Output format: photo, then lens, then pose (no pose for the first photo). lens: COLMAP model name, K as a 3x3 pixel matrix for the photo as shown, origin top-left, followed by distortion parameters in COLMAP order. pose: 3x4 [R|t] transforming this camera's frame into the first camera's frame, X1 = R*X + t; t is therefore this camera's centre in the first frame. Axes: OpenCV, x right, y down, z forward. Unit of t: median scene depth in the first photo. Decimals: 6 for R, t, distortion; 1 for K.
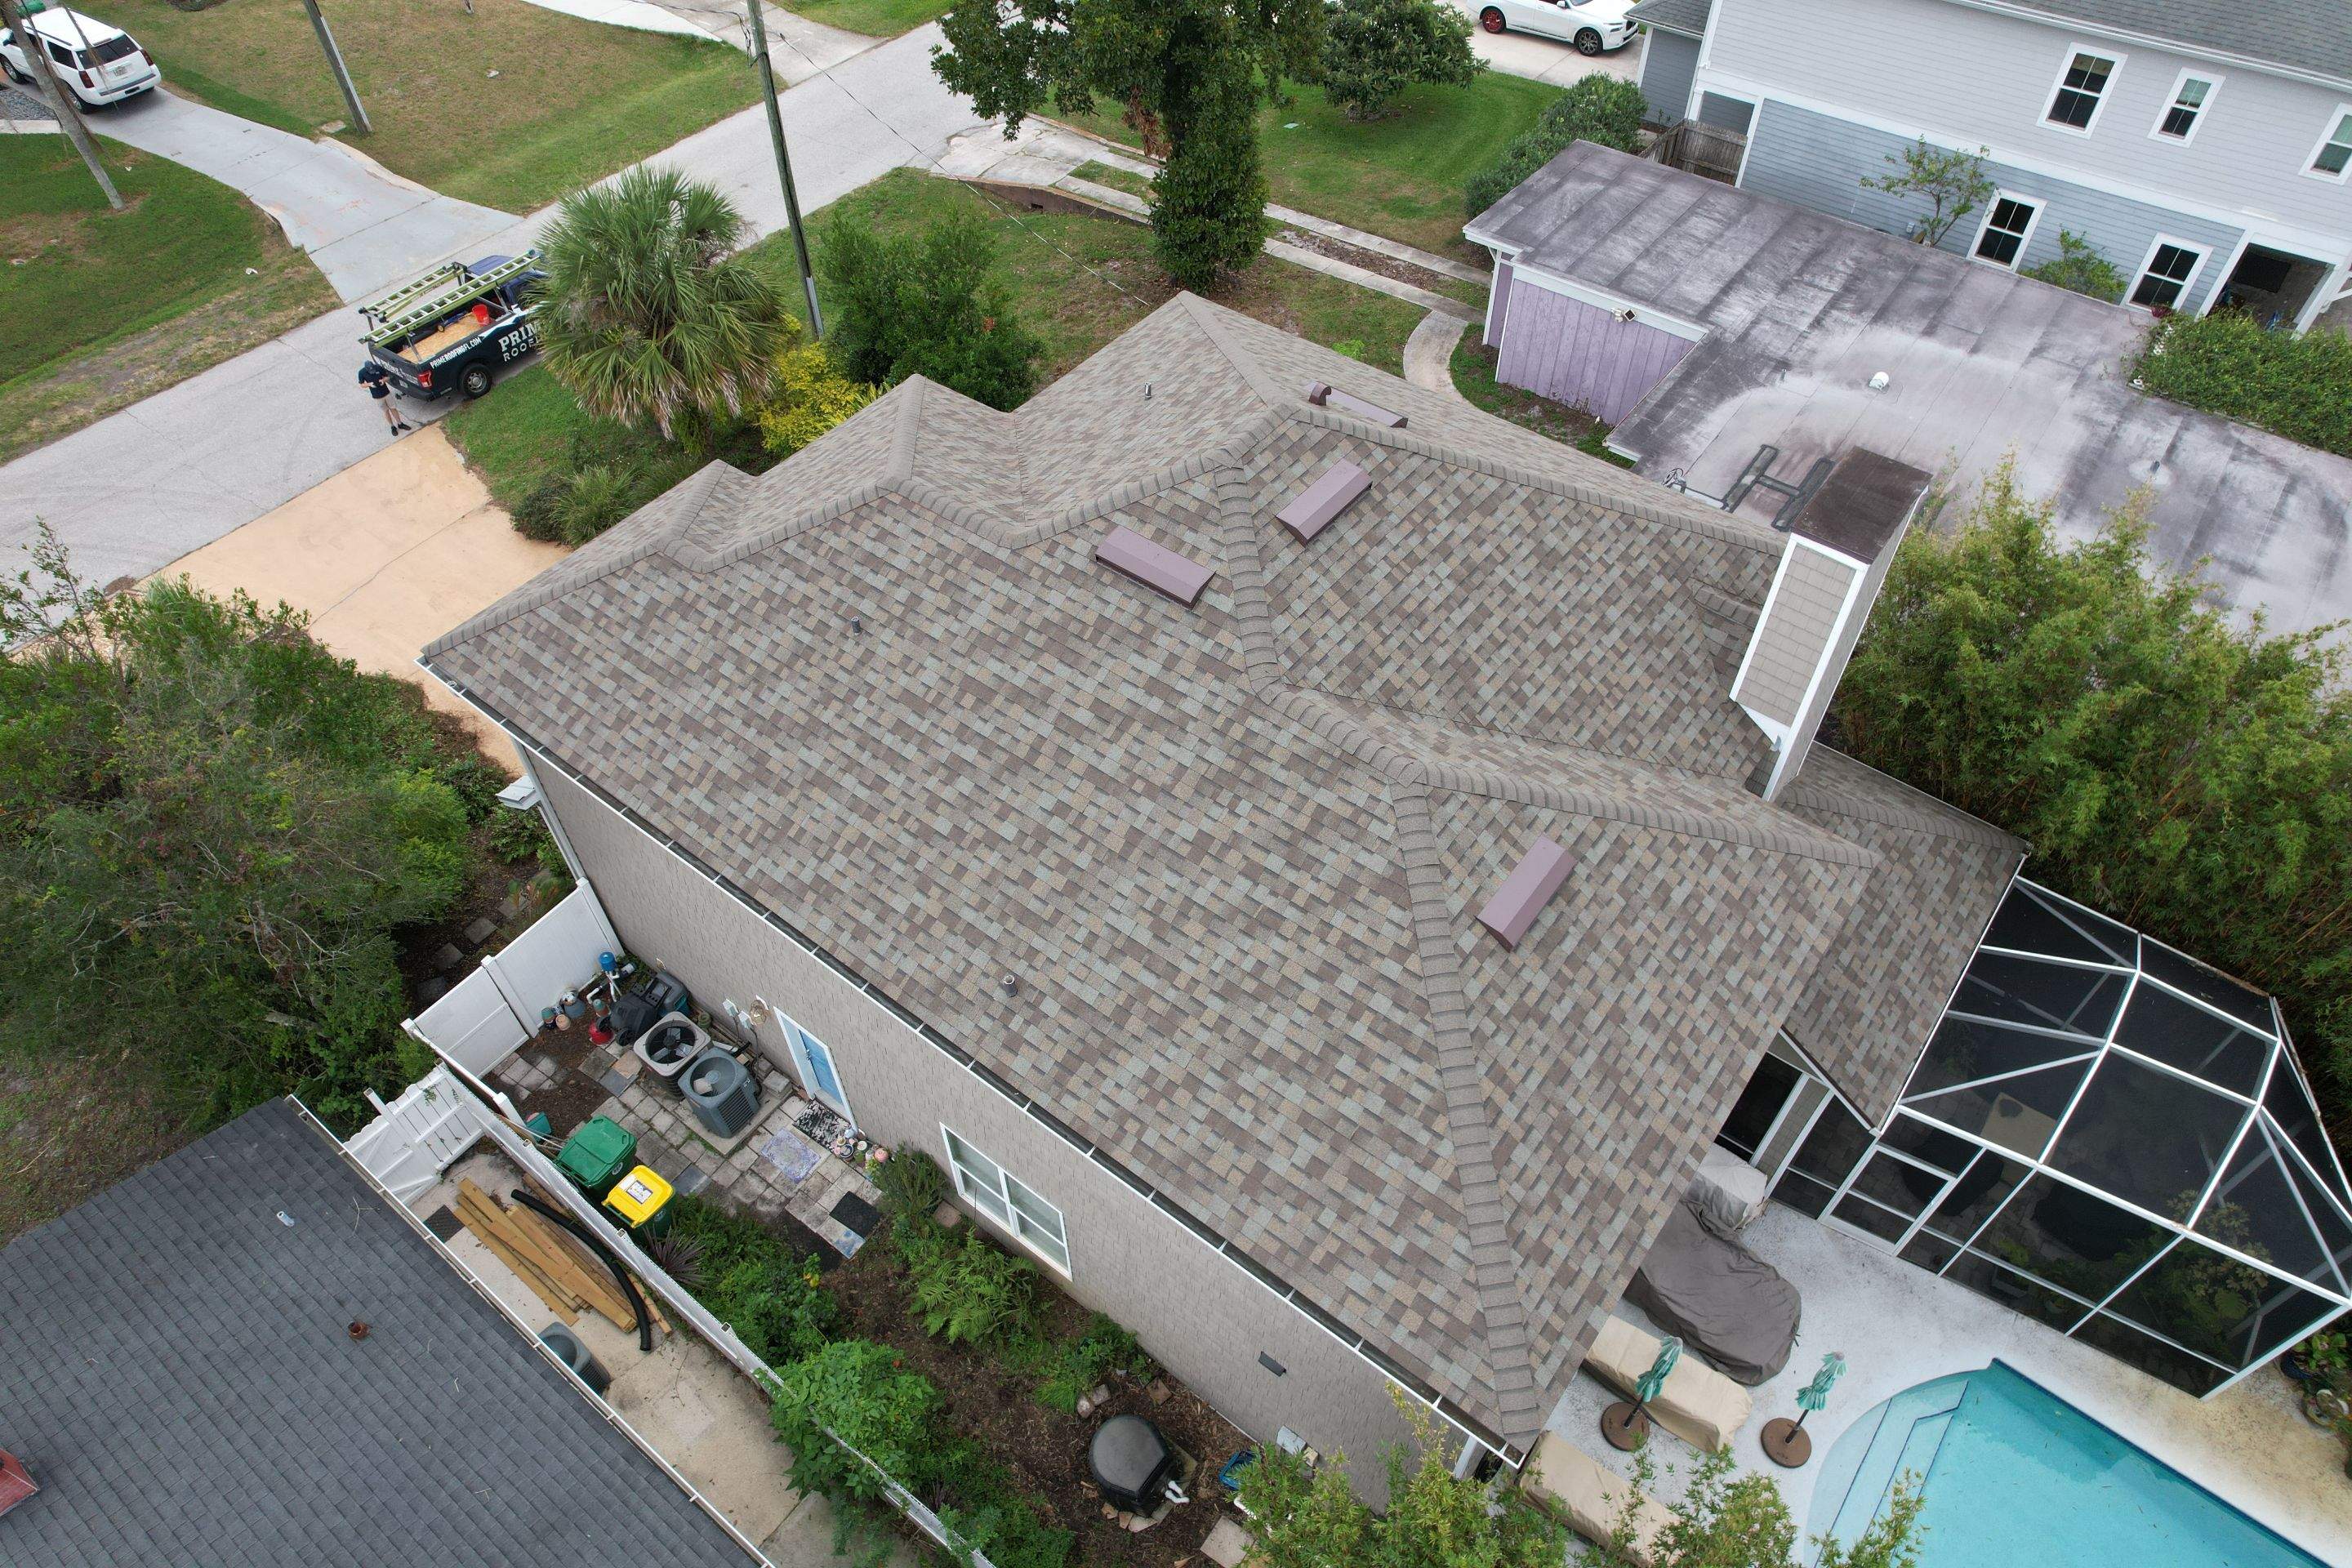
lens RADIAL K [[1467.5, 0, 1176.2], [0, 1467.5, 787.0], [0, 0, 1]] dist [-0.013167, 0.007980]
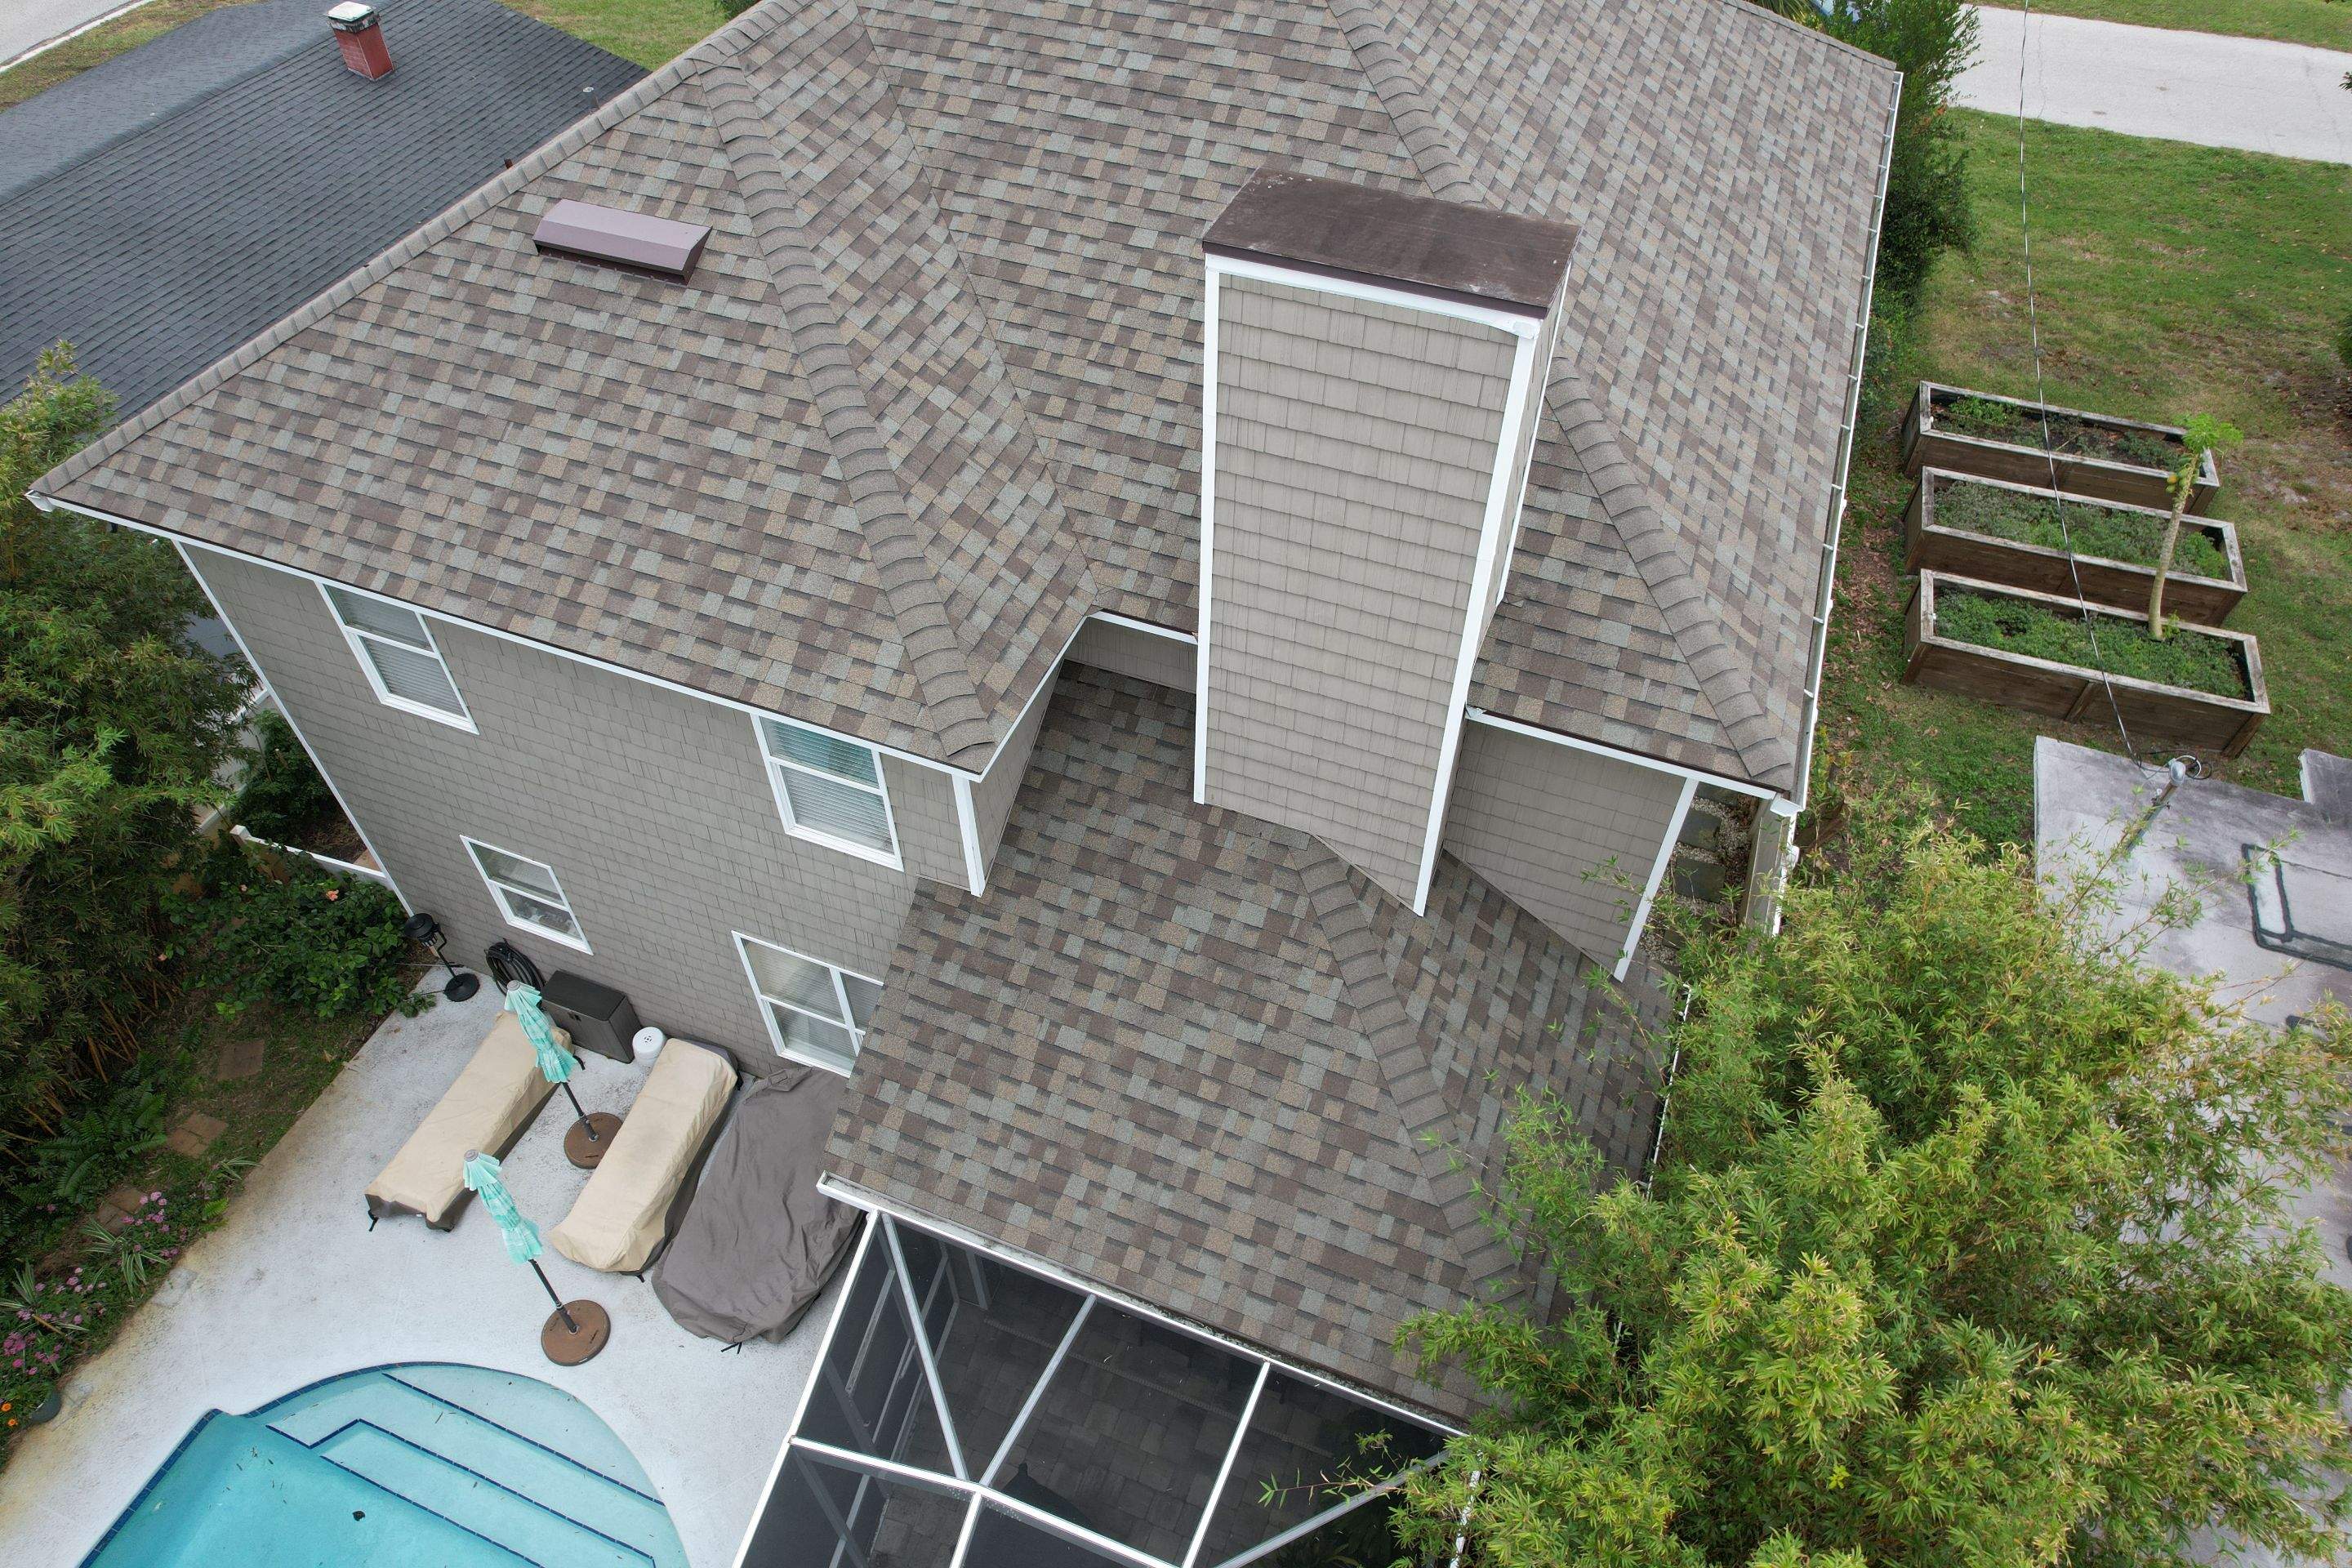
lens RADIAL K [[1467.5, 0, 1182.1], [0, 1467.5, 779.8], [0, 0, 1]] dist [-0.013167, 0.007980]
pose [[0.284887, 0.715895, -0.637443, 0.931367], [-0.727527, 0.594477, 0.342493, -0.212918], [0.624135, 0.366185, 0.690192, 0.720520]]
